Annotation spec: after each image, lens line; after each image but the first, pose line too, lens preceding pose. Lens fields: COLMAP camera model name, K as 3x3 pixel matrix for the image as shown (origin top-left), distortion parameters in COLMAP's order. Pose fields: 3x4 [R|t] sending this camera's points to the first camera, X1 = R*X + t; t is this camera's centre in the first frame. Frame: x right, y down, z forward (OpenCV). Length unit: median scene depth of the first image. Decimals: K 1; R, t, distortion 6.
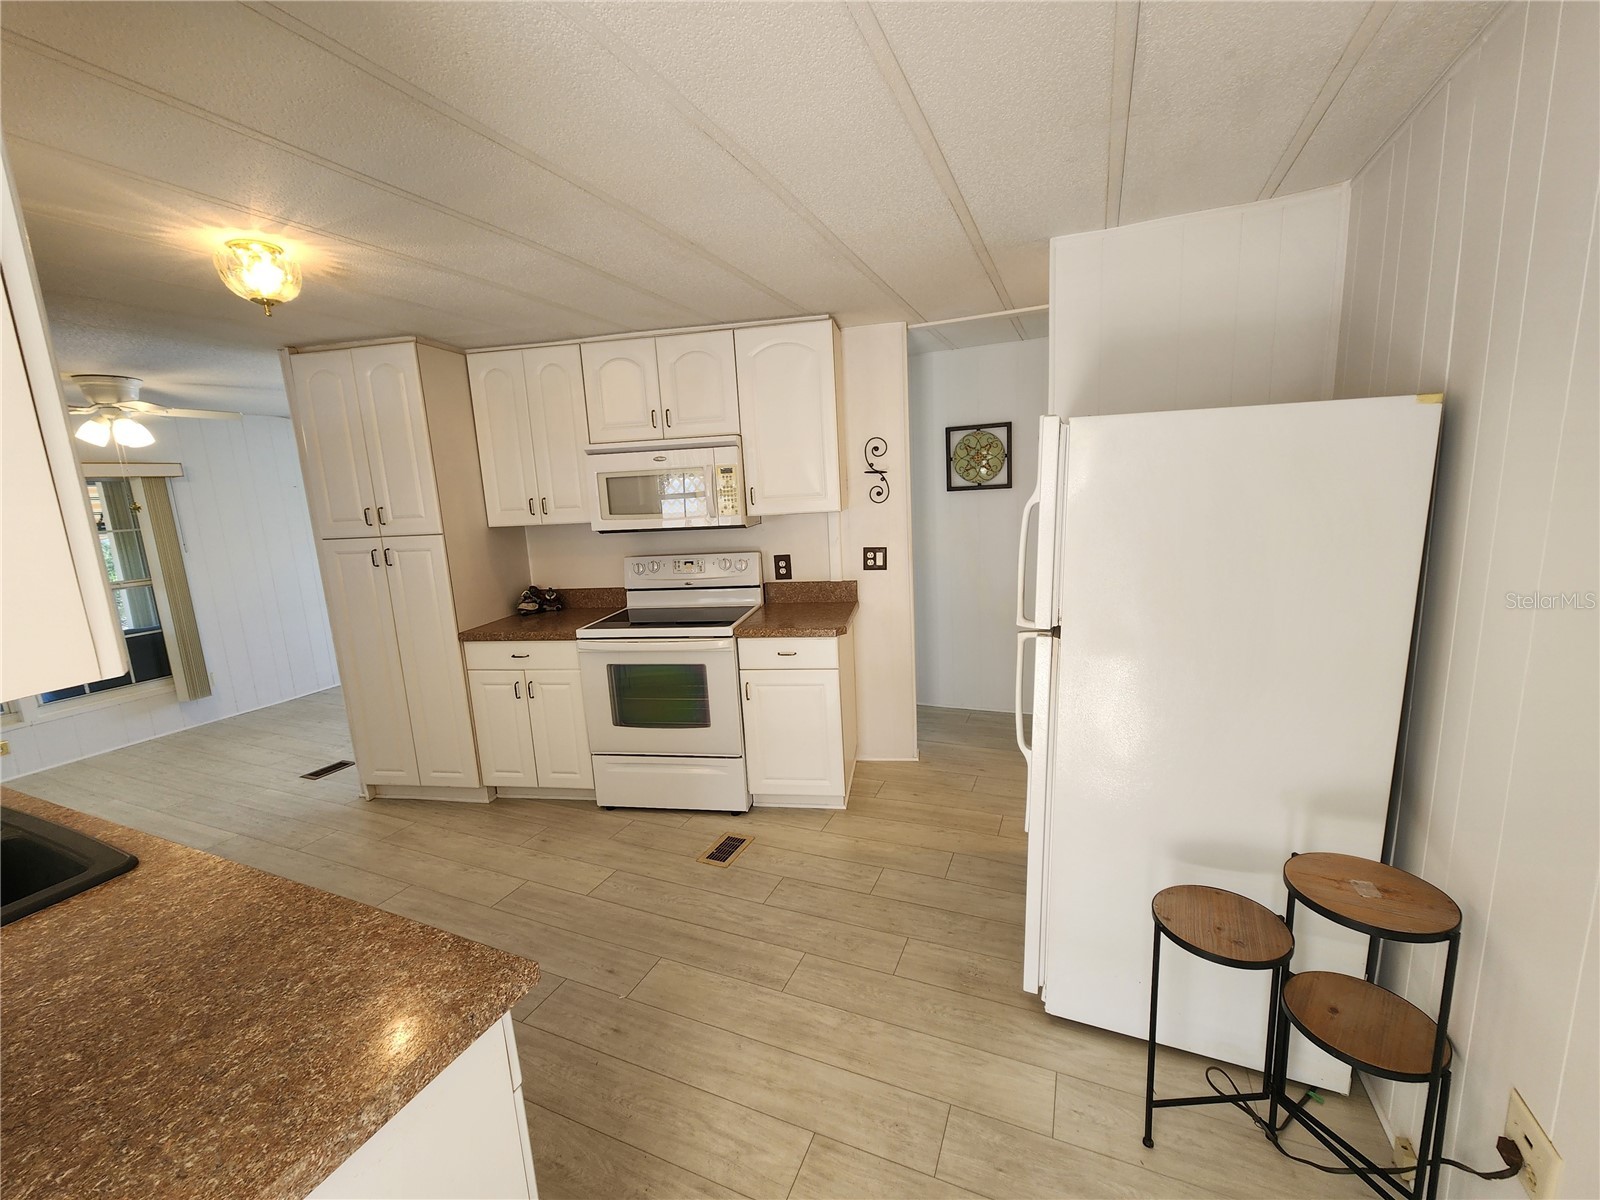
lens RADIAL K [[657.8, 0, 795.2], [0, 657.8, 596.4], [0, 0, 1]] dist [-0.001985, 0.000901]
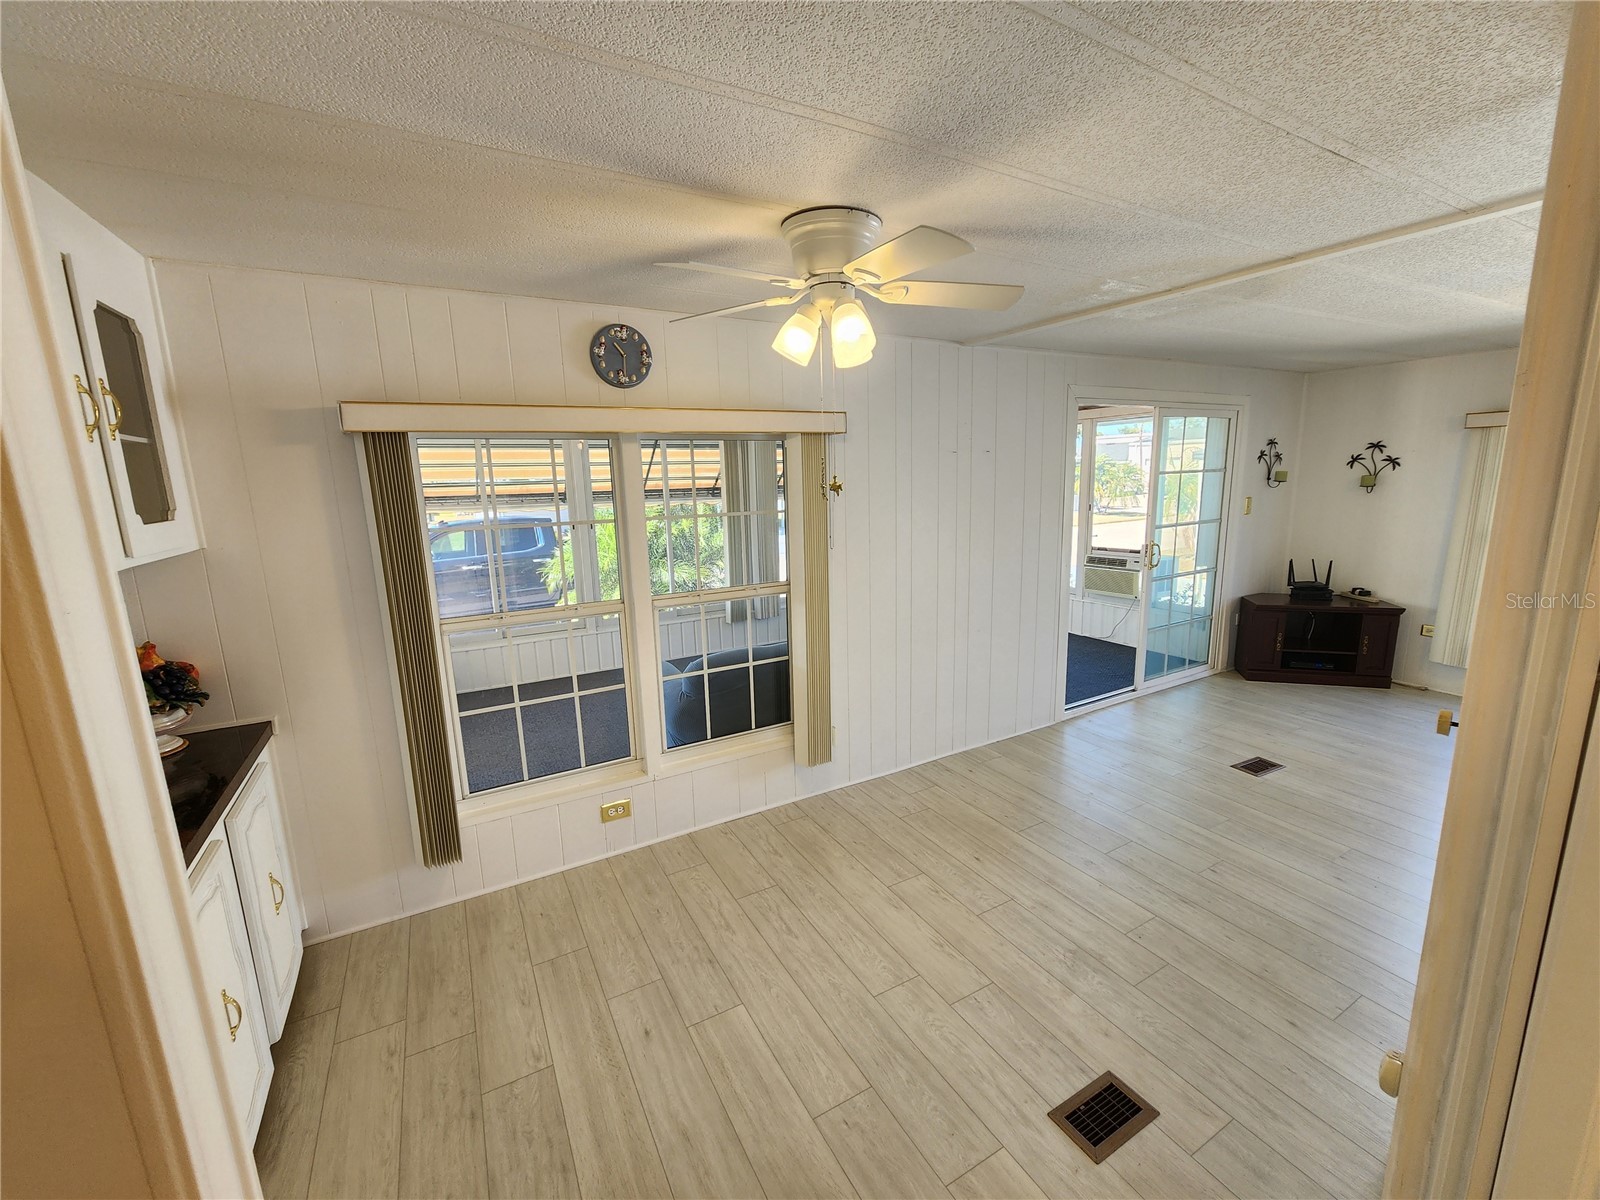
lens RADIAL K [[657.8, 0, 803.4], [0, 657.8, 596.4], [0, 0, 1]] dist [-0.001985, 0.000901]
pose [[0.800354, 0.144819, -0.581774, -0.735868], [-0.121596, 0.989430, 0.079014, -0.091014], [0.587067, 0.007502, 0.809503, 0.590161]]
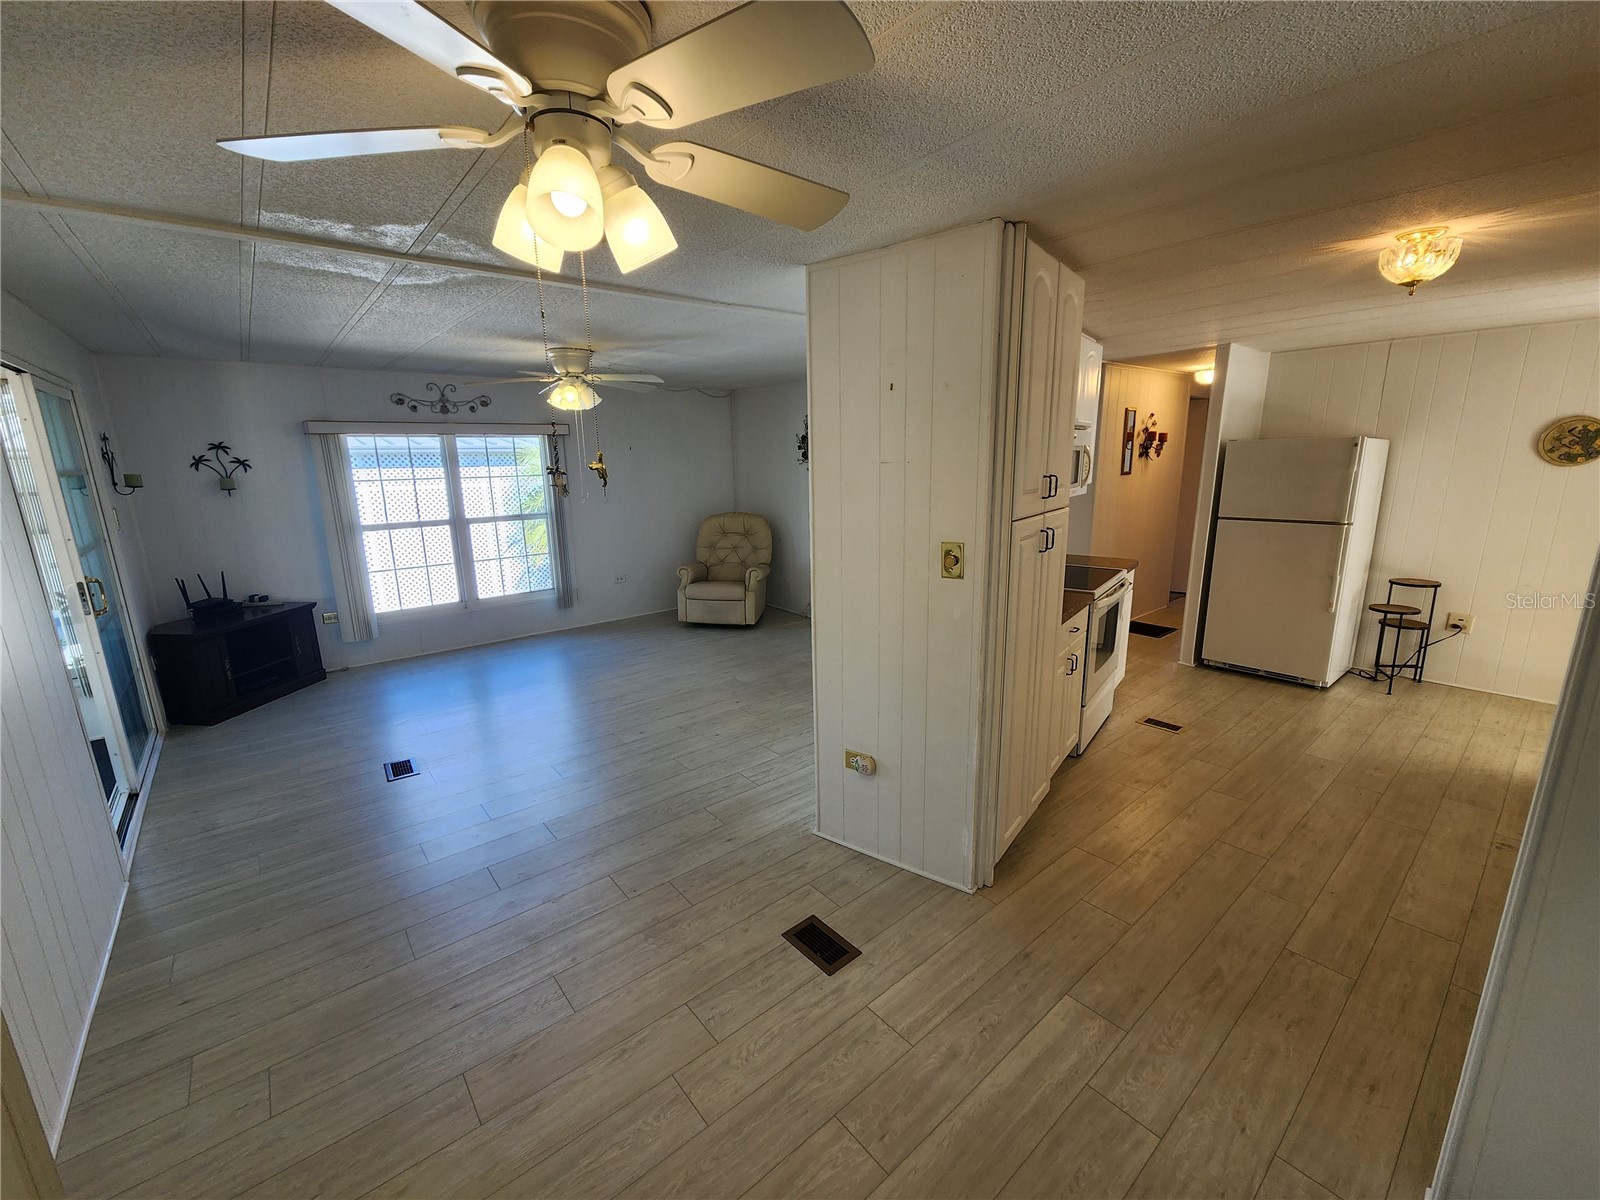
lens RADIAL K [[657.8, 0, 804.1], [0, 657.8, 604.1], [0, 0, 1]] dist [-0.001985, 0.000901]
pose [[0.441106, -0.152897, 0.884335, -1.297117], [0.146282, 0.984452, 0.097241, -0.090206], [-0.885453, 0.086468, 0.456614, 0.807021]]
